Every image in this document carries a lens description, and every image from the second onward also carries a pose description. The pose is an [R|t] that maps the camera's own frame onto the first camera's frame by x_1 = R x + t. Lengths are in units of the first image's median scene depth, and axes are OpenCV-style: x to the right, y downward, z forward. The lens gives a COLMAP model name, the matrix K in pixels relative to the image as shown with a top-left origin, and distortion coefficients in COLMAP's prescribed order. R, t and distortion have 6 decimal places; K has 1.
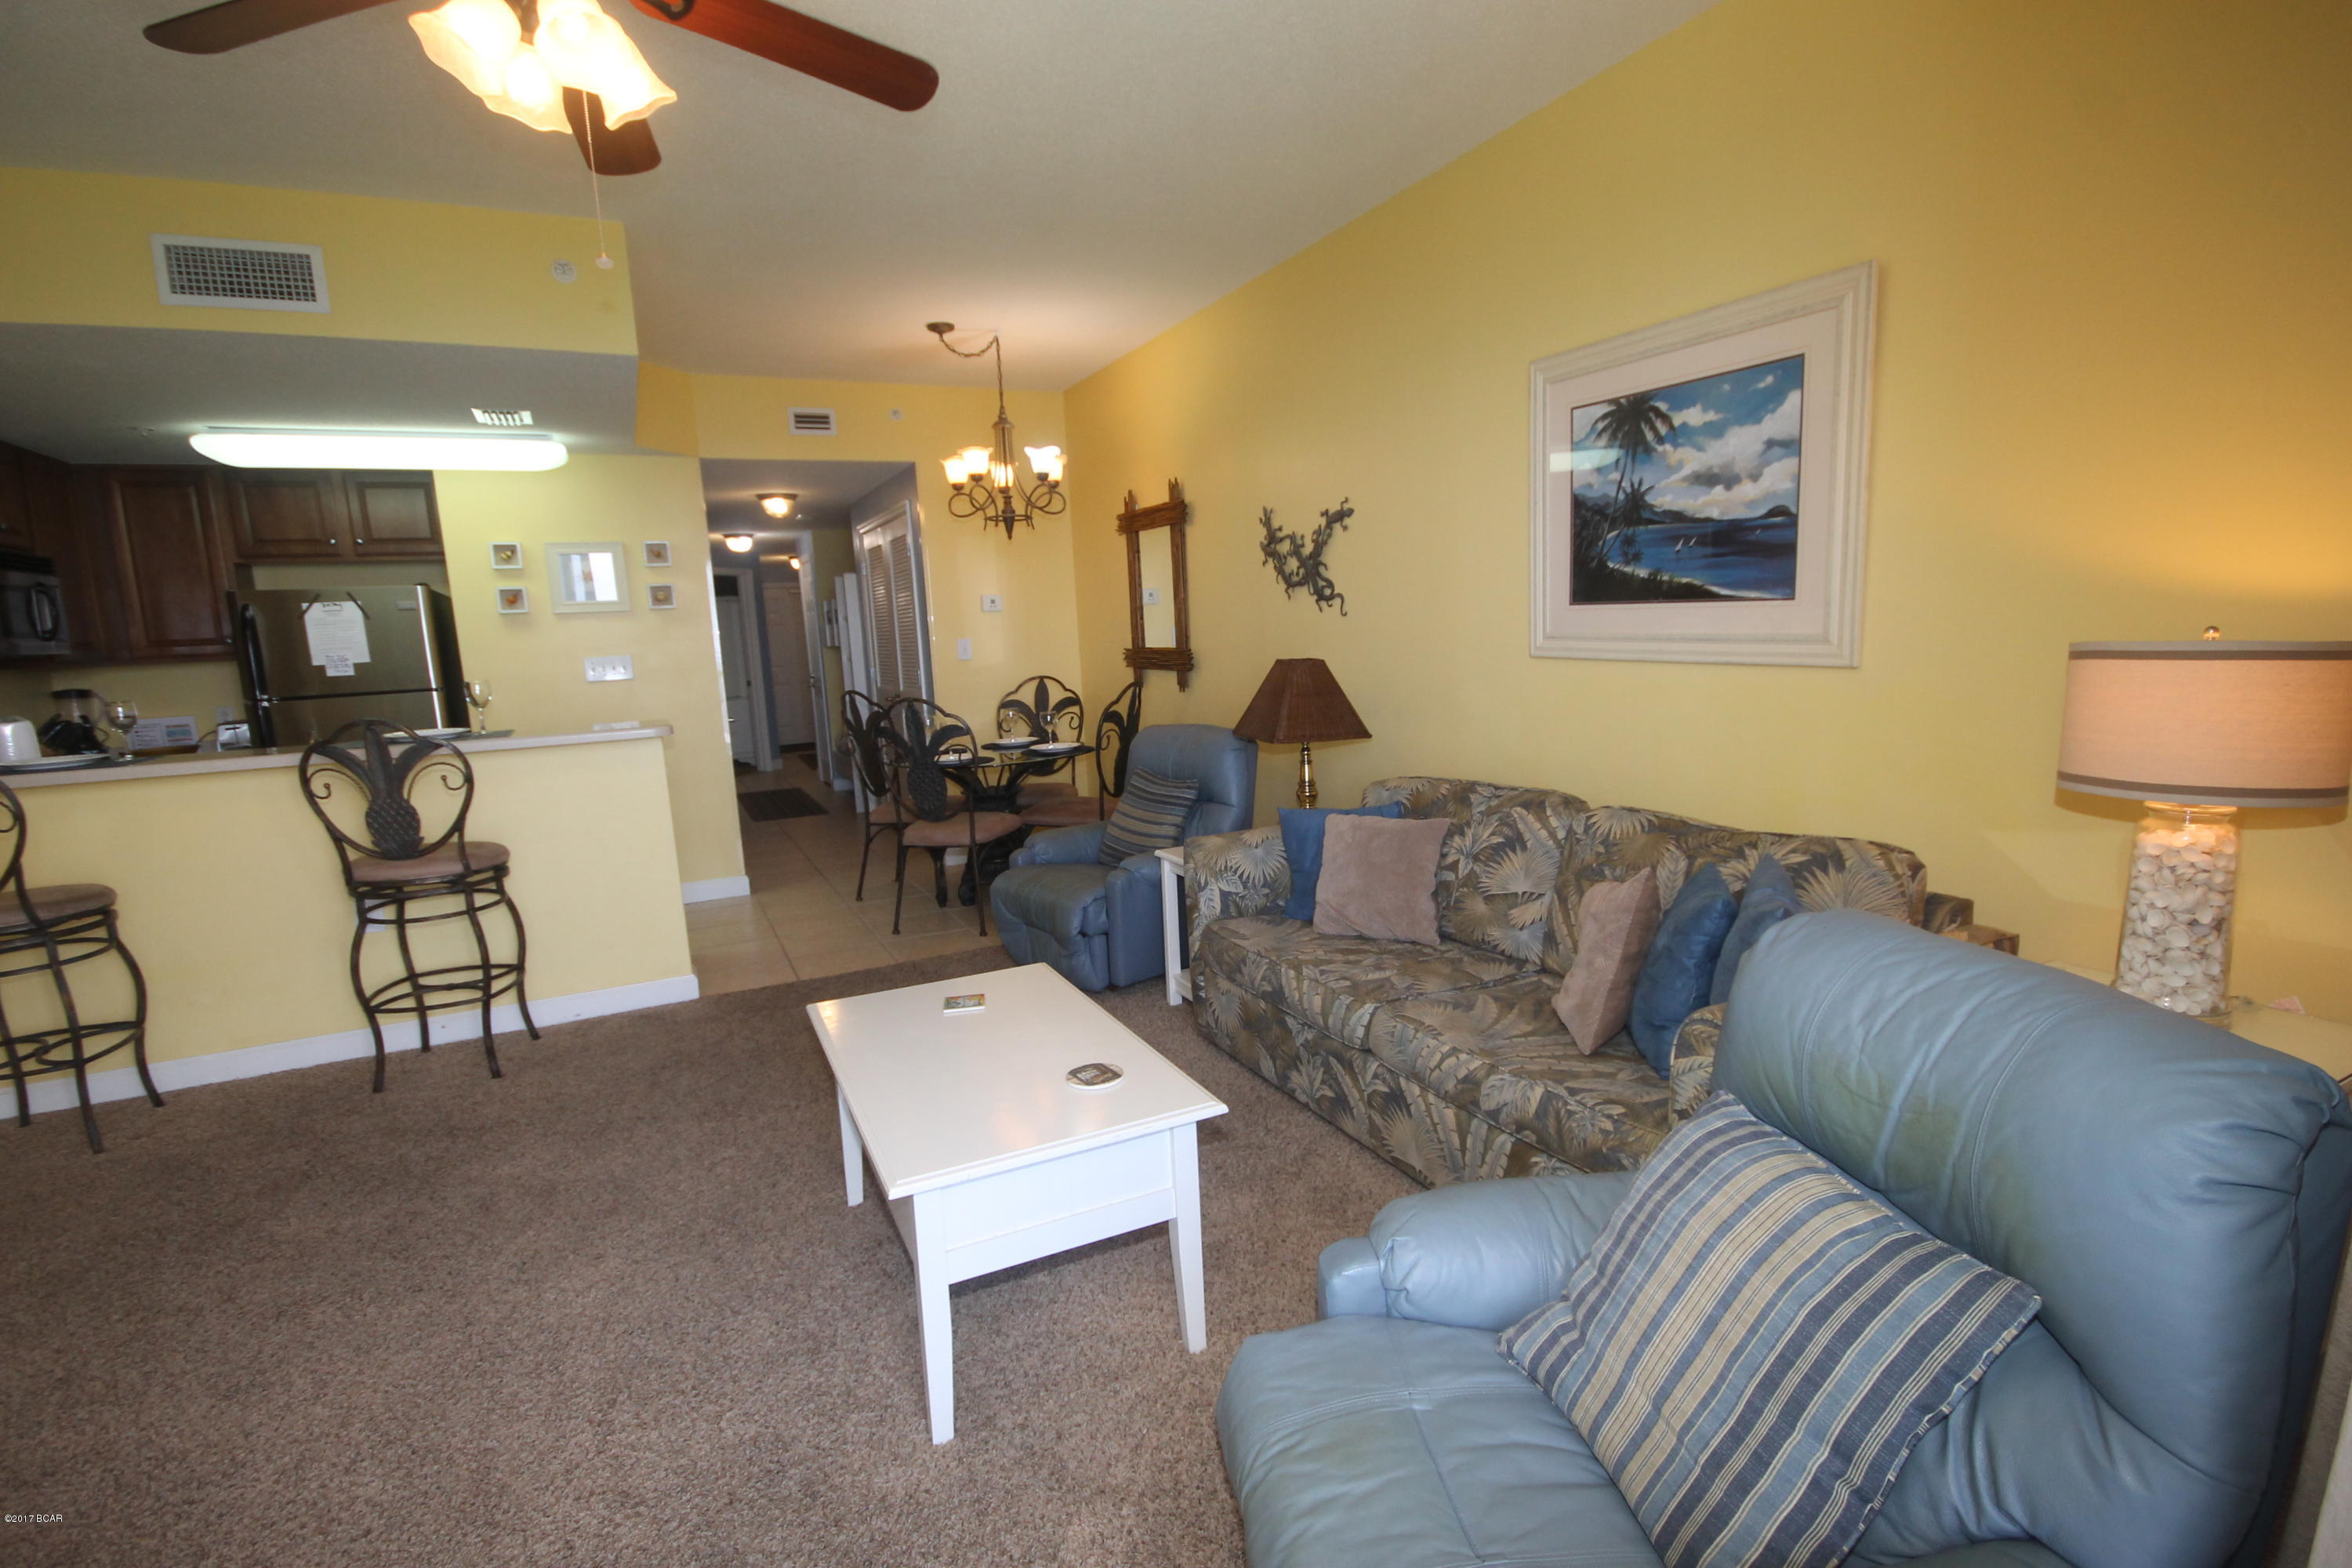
lens RADIAL K [[1100.0, 0, 1195.2], [0, 1100.0, 789.9], [0, 0, 1]] dist [0.003112, -0.008470]
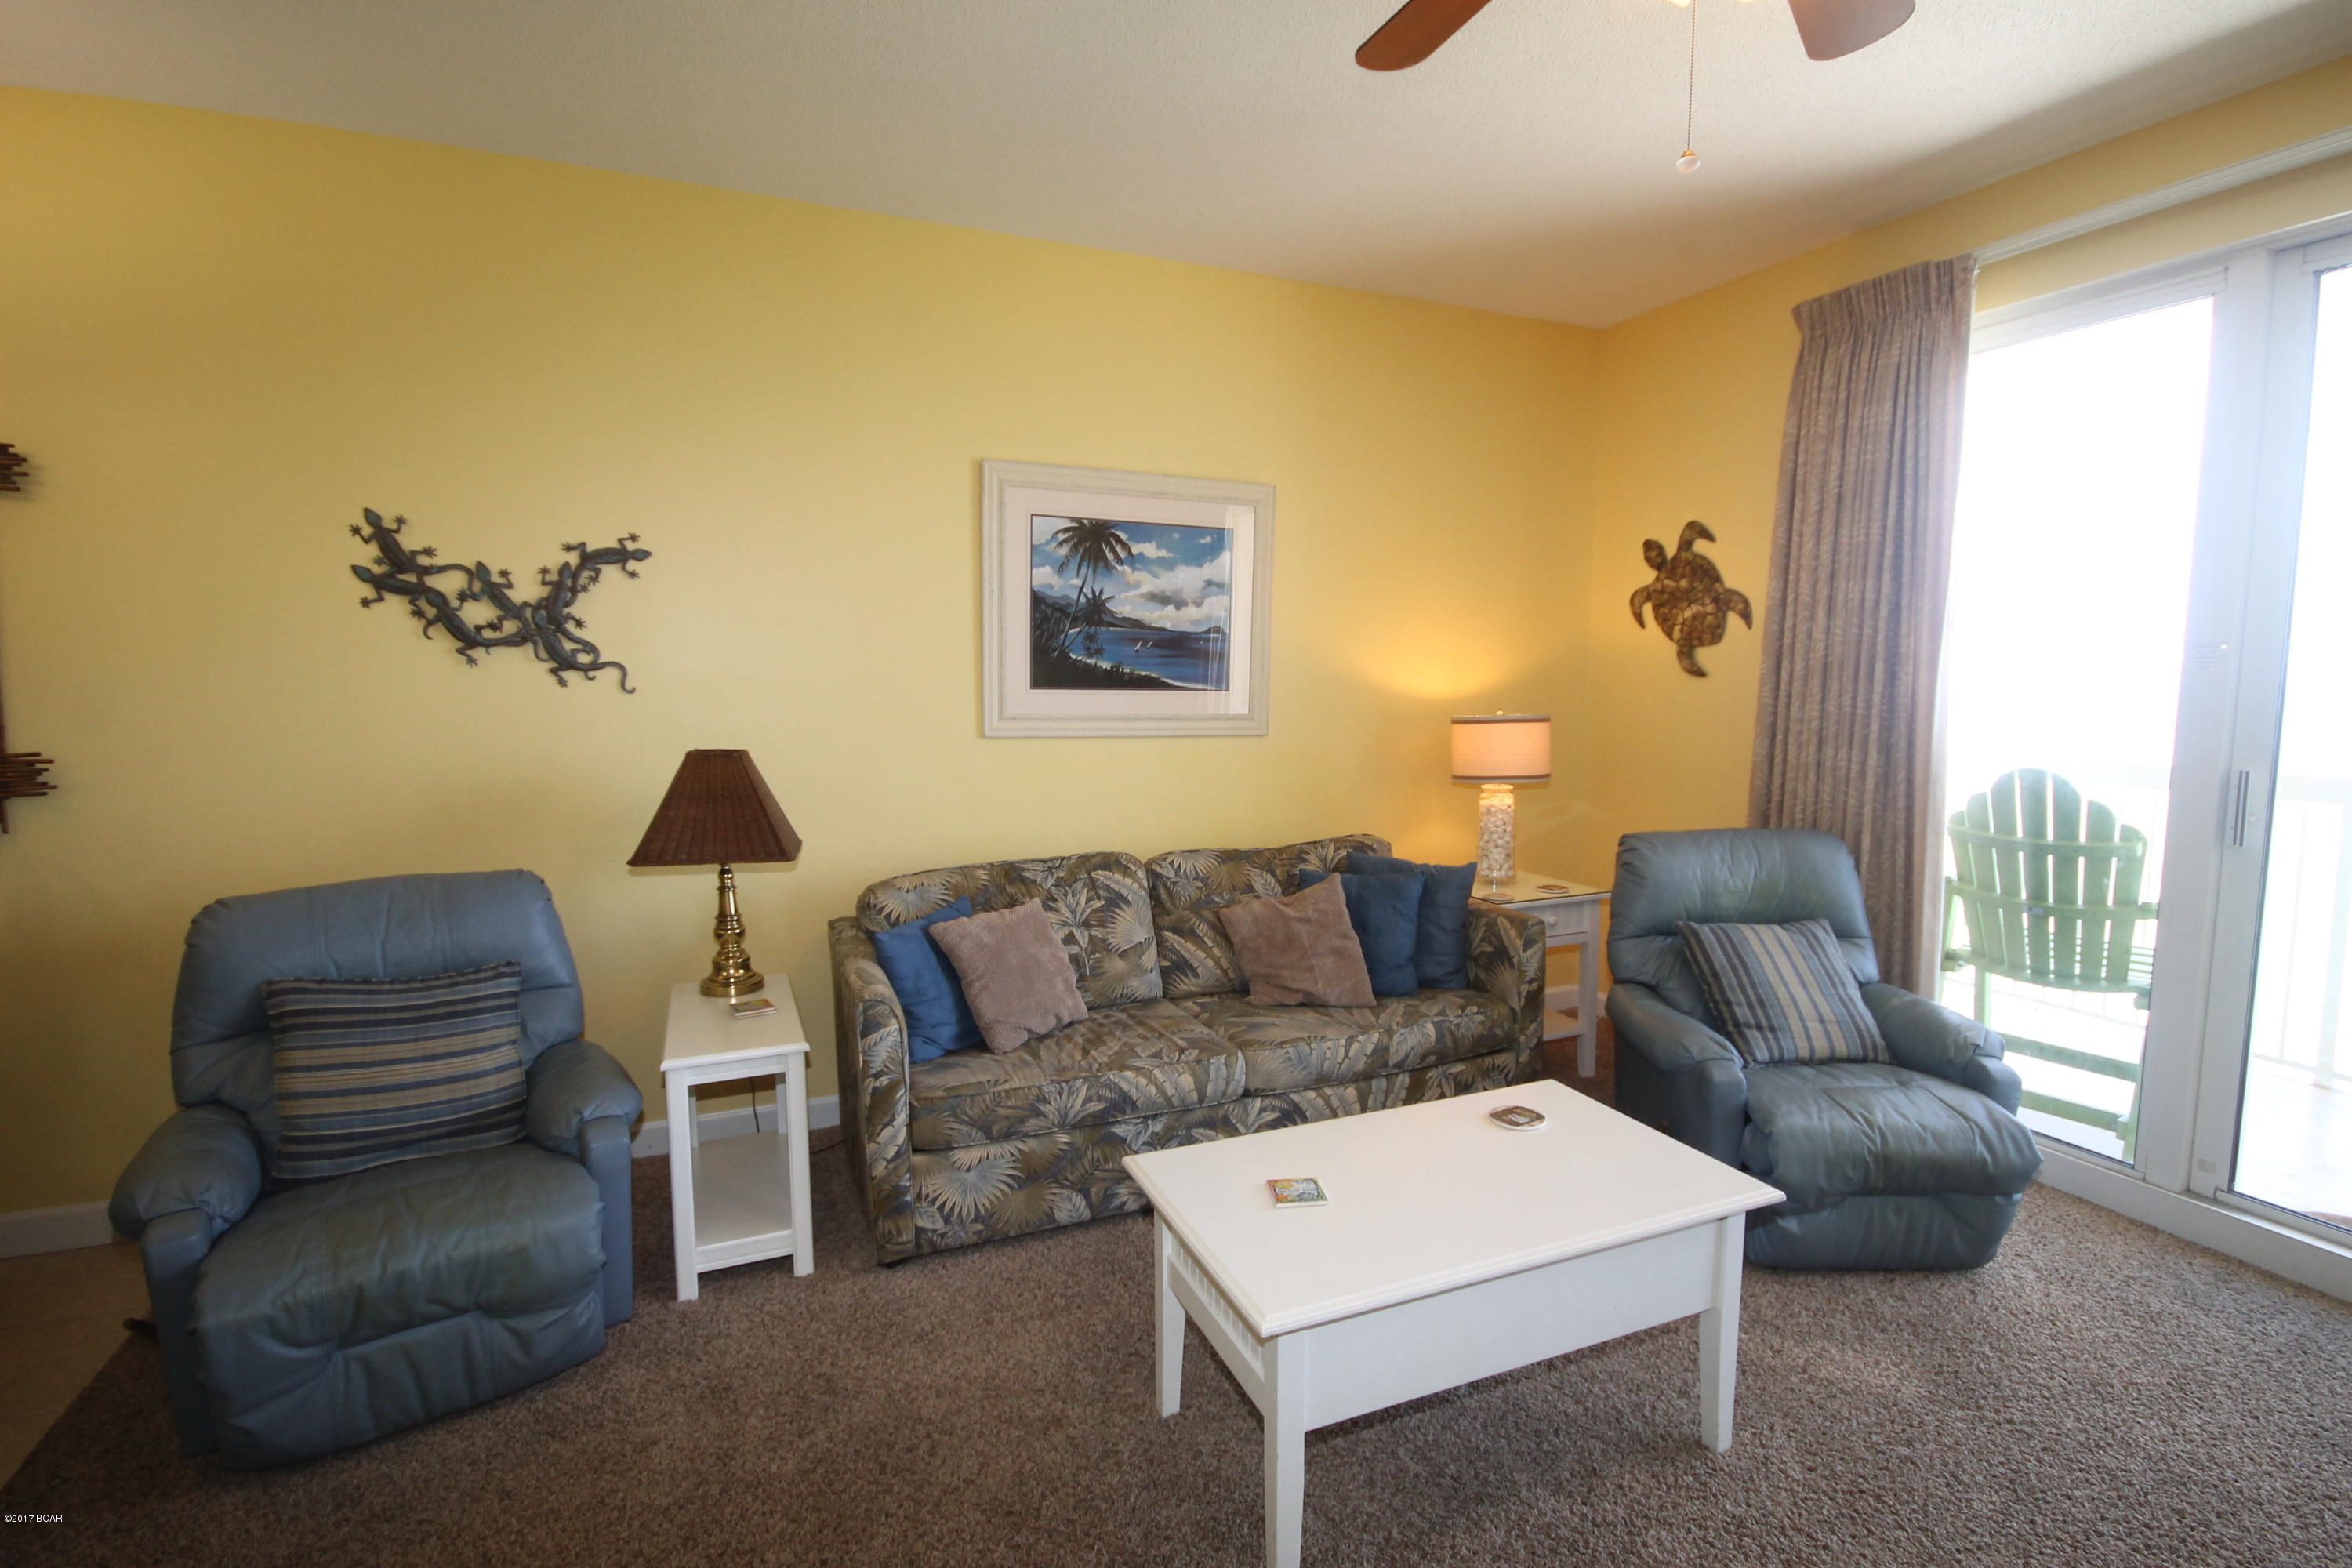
lens RADIAL K [[1100.0, 0, 1189.9], [0, 1100.0, 790.3], [0, 0, 1]] dist [0.003112, -0.008470]
pose [[0.065904, -0.061348, 0.995938, -0.838016], [0.148166, 0.987645, 0.051033, -0.112255], [-0.986764, 0.144201, 0.074180, 0.864086]]
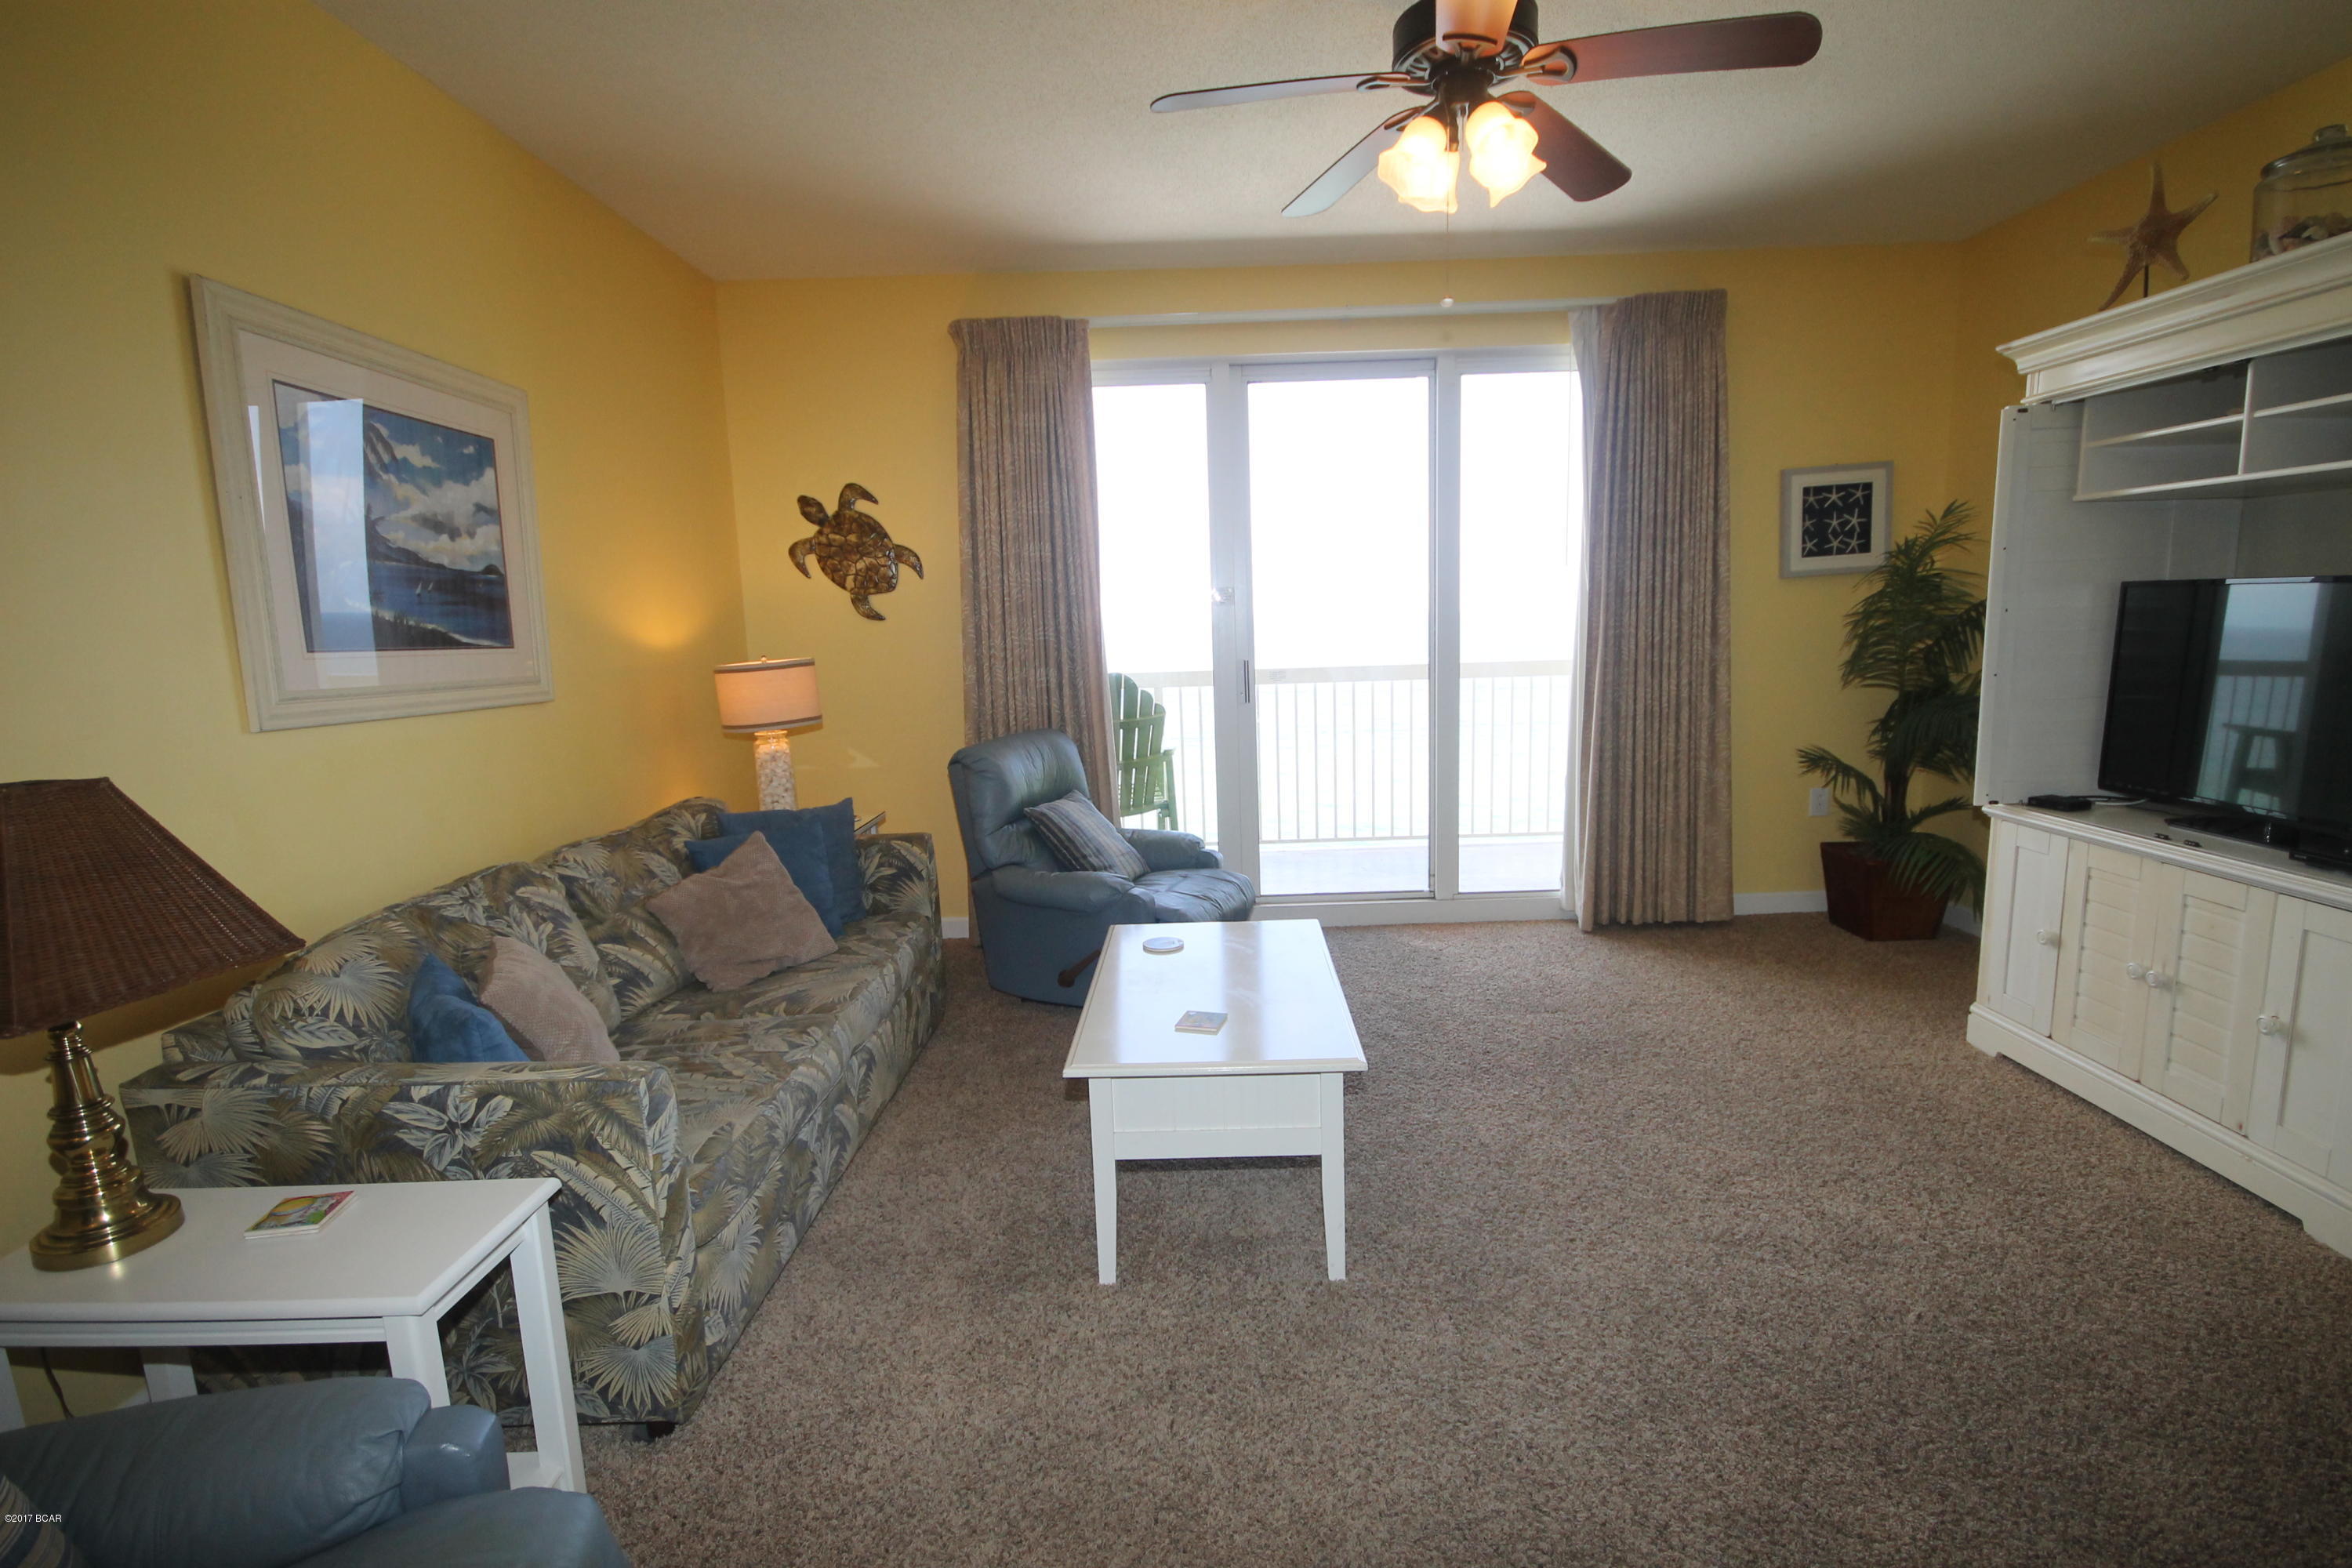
lens RADIAL K [[1100.0, 0, 1191.2], [0, 1100.0, 794.4], [0, 0, 1]] dist [0.003112, -0.008470]
pose [[-0.884658, -0.002375, 0.466235, -0.564326], [0.139686, 0.952702, 0.269901, -0.214792], [-0.444824, 0.303896, -0.842484, 1.533815]]
